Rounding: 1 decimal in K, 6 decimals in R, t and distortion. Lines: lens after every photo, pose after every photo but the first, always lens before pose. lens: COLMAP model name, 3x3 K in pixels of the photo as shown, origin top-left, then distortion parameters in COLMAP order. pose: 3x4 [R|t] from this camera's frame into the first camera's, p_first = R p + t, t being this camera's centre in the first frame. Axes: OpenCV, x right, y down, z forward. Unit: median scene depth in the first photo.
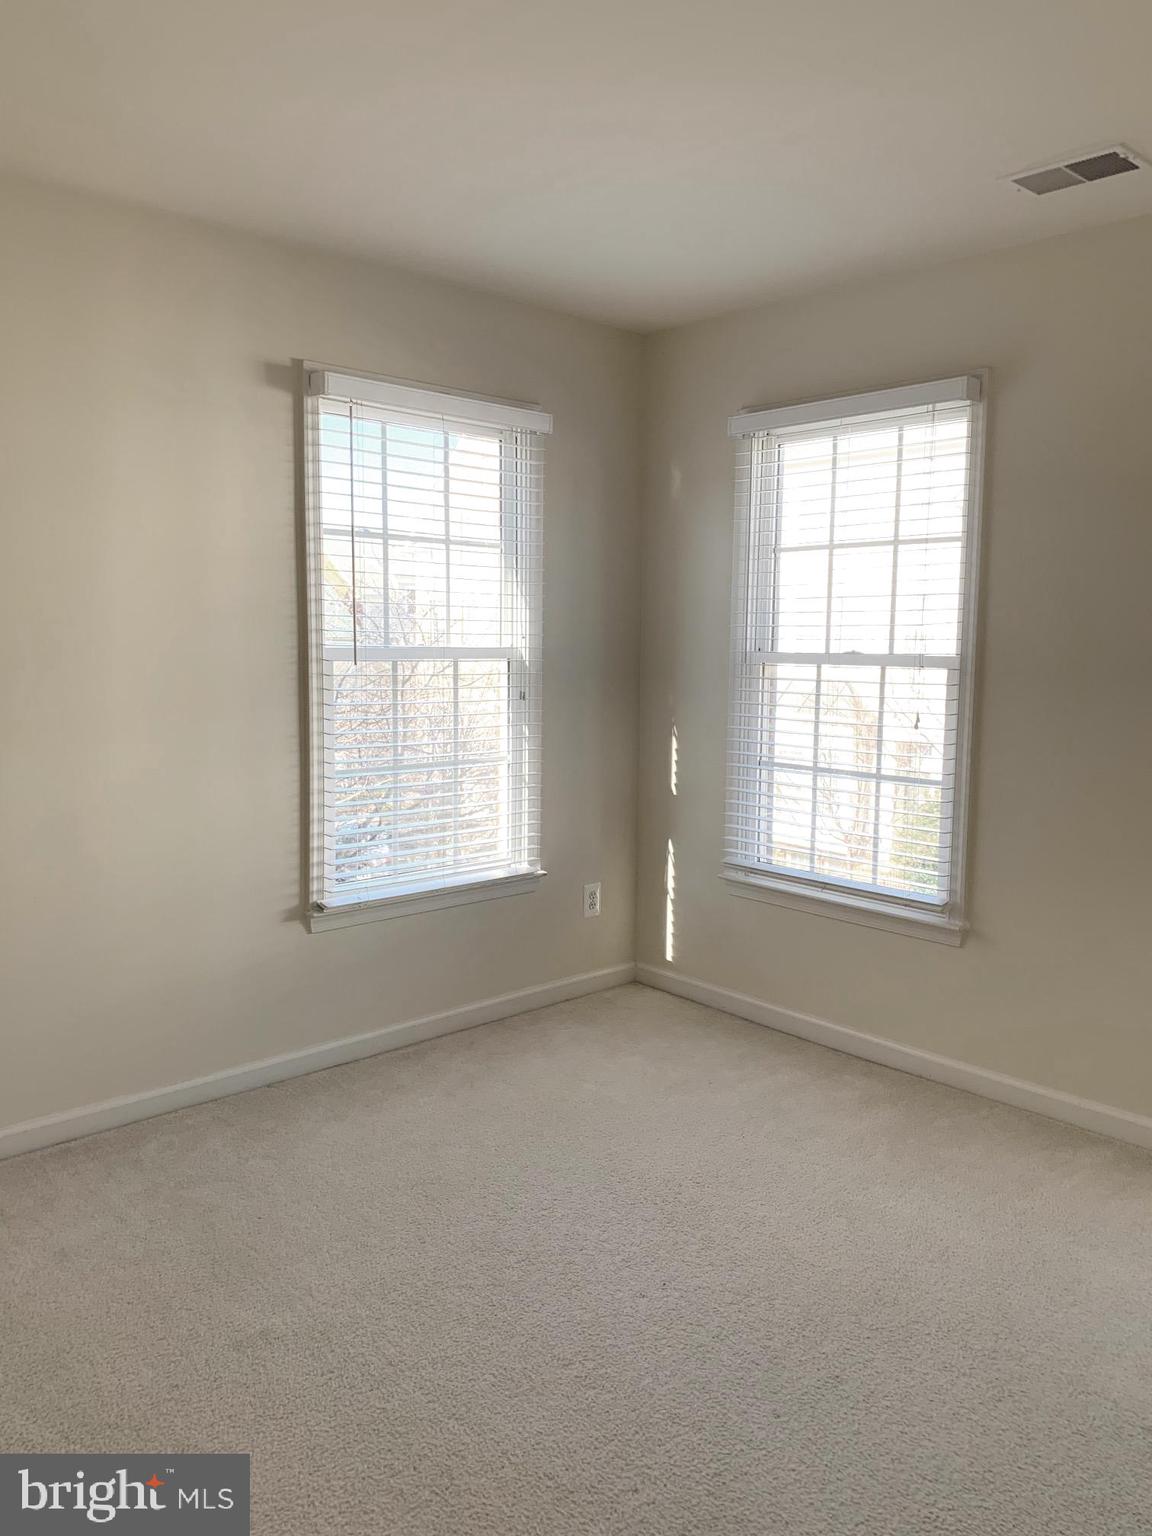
lens RADIAL K [[1171.1, 0, 576.0], [0, 1171.1, 768.0], [0, 0, 1]] dist [0.000643, 0.006926]
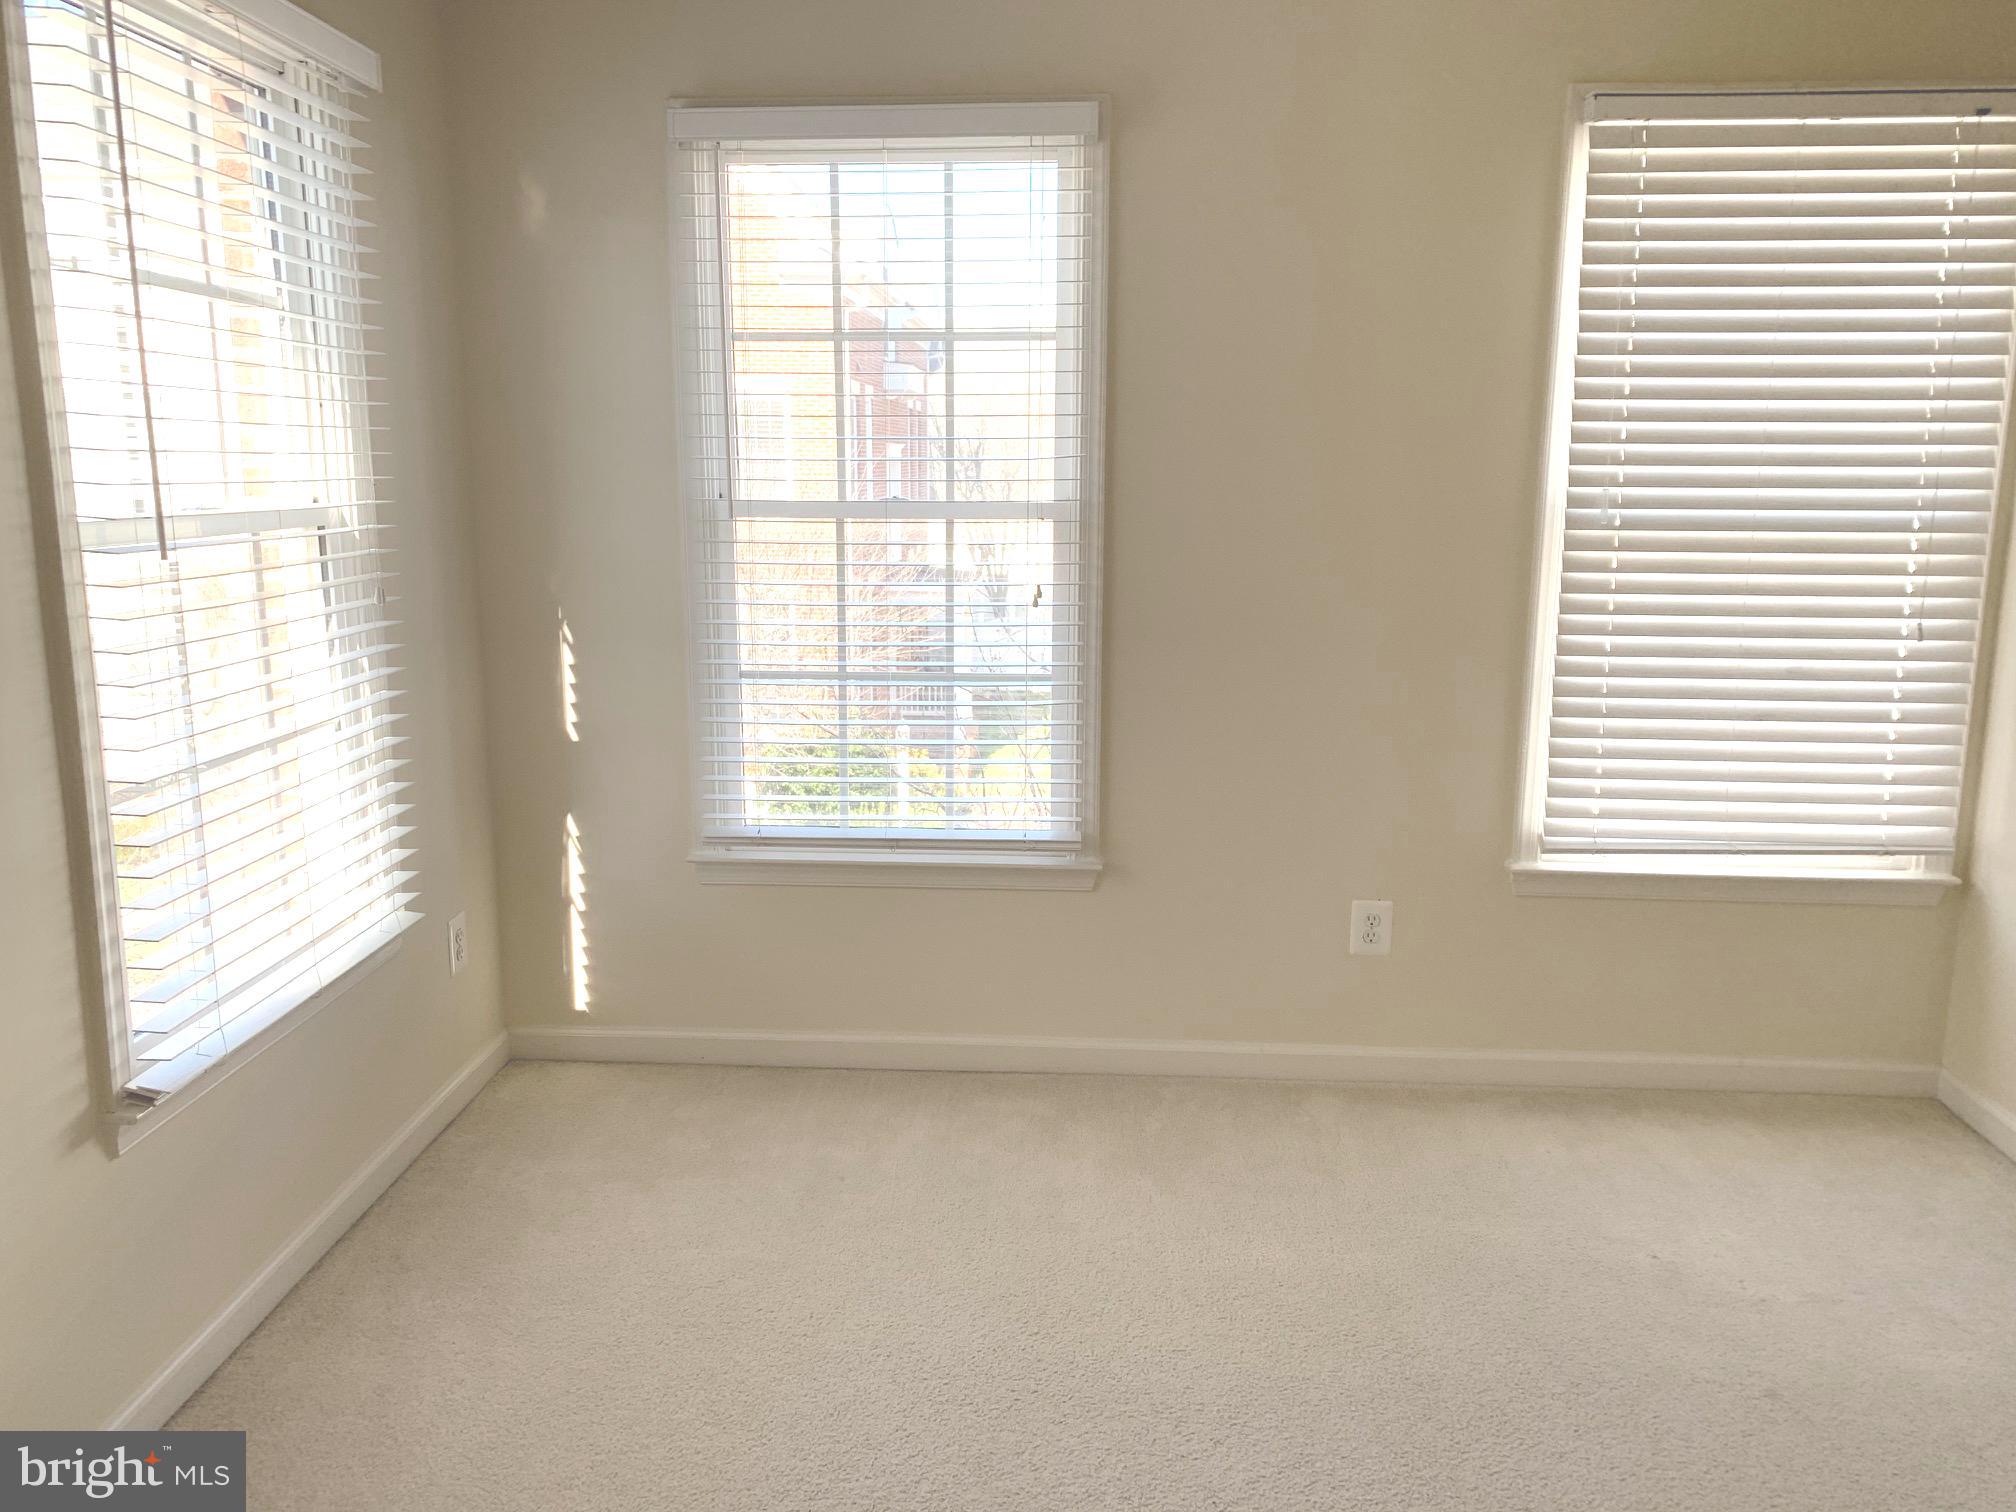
lens RADIAL K [[1490.8, 0, 1008.0], [0, 1490.8, 756.0], [0, 0, 1]] dist [0.081329, -0.161447]
pose [[0.706920, -0.141664, 0.692961, -0.328693], [0.086589, 0.989701, 0.113994, -0.043467], [-0.701973, -0.020581, 0.711906, 0.321499]]
